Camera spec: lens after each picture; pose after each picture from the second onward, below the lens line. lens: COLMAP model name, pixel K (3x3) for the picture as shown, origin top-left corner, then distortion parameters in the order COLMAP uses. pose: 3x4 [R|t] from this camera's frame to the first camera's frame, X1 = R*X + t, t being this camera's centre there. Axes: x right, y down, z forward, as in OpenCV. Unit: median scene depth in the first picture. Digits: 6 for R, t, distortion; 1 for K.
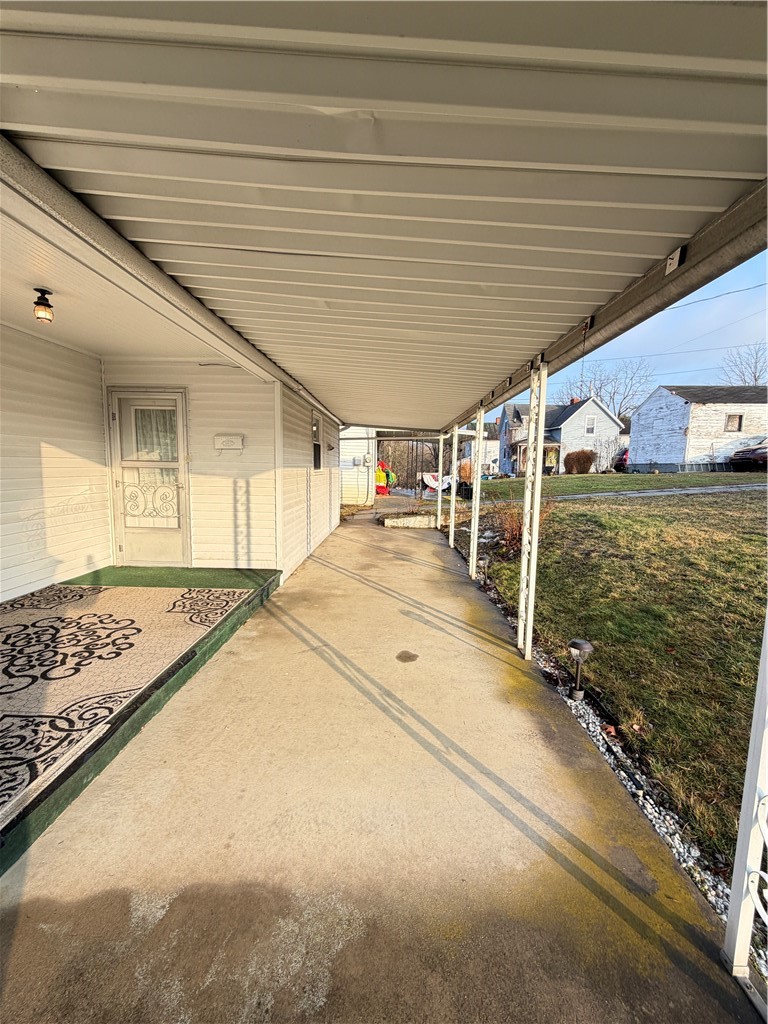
lens RADIAL K [[407.6, 0, 382.6], [0, 407.6, 506.3], [0, 0, 1]] dist [-0.000571, 0.000108]
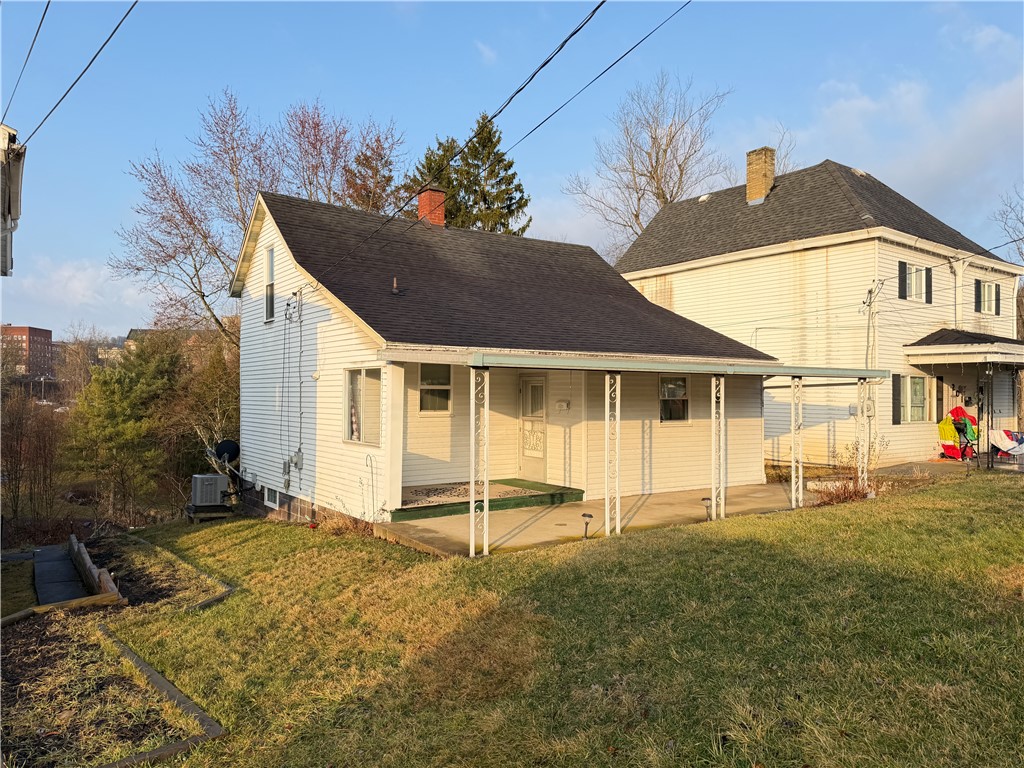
lens RADIAL K [[722.7, 0, 518.9], [0, 722.7, 386.8], [0, 0, 1]] dist [0.014874, -0.017479]
pose [[0.600431, -0.022350, -0.799364, 2.135054], [-0.075502, 0.993560, -0.084492, 0.026926], [0.796104, 0.111085, 0.594876, -0.993414]]
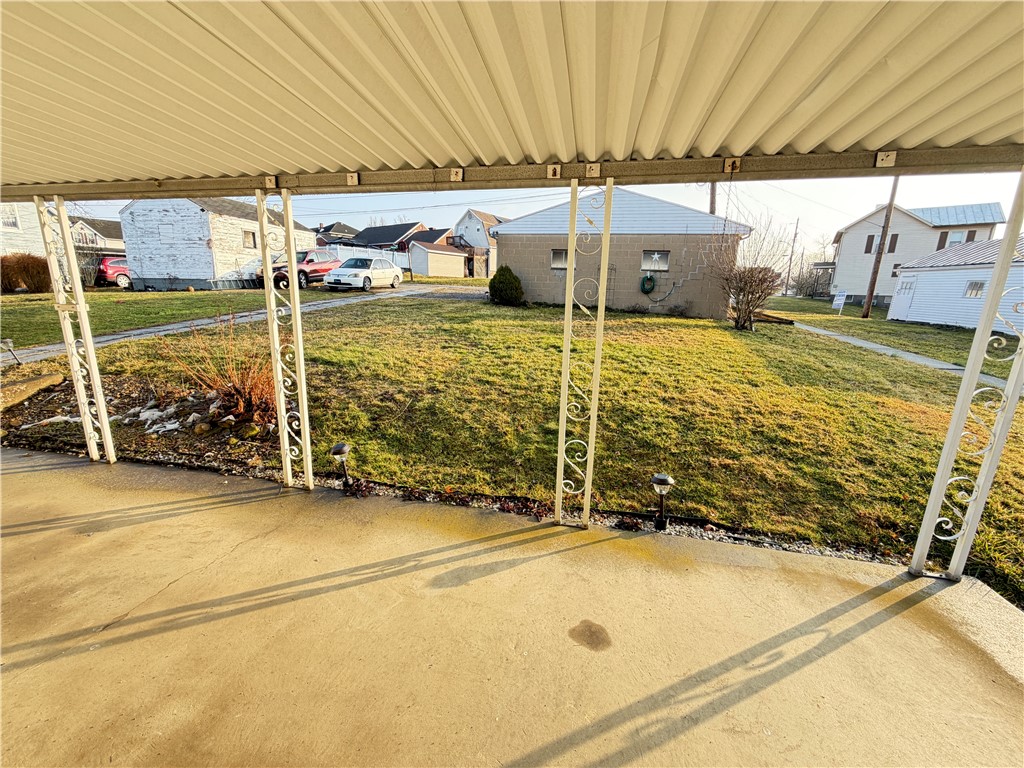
lens RADIAL K [[407.6, 0, 510.0], [0, 407.6, 383.8], [0, 0, 1]] dist [-0.000571, 0.000108]
pose [[0.176810, -0.232084, 0.956491, -0.369988], [0.080642, 0.971950, 0.220928, -0.115437], [-0.980936, 0.038071, 0.190566, 0.793655]]
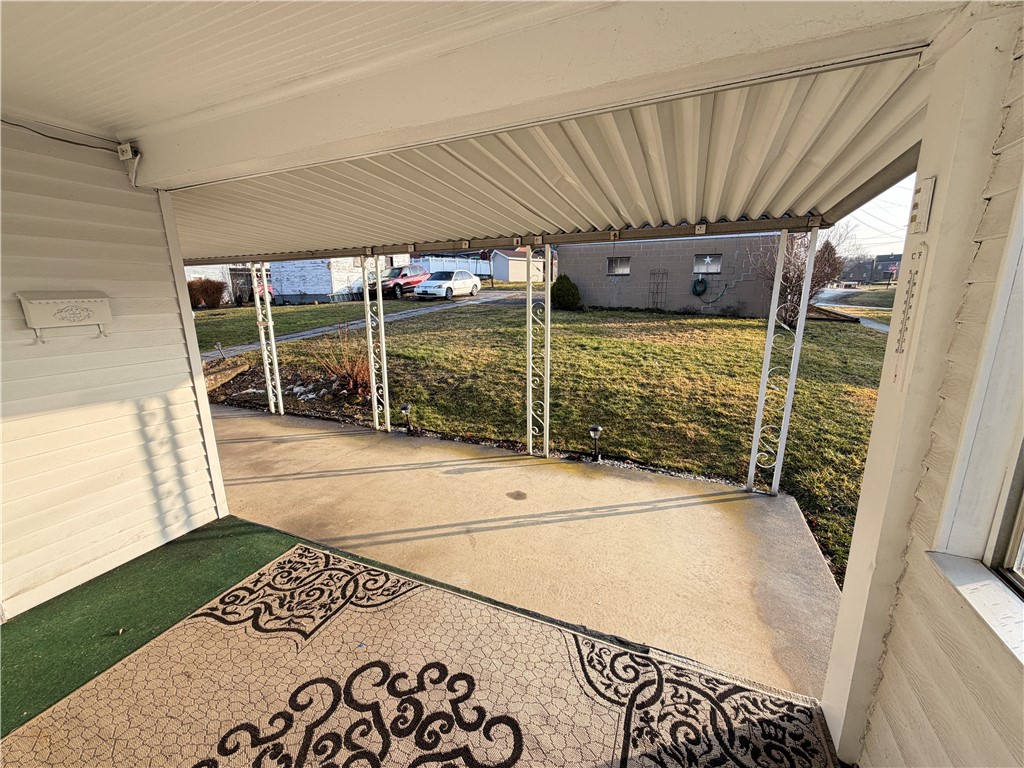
lens RADIAL K [[407.6, 0, 510.2], [0, 407.6, 383.5], [0, 0, 1]] dist [-0.000571, 0.000108]
pose [[0.373562, -0.223532, 0.900269, -0.736126], [0.110532, 0.974343, 0.196059, -0.135330], [-0.920996, 0.026269, 0.388685, 0.451232]]
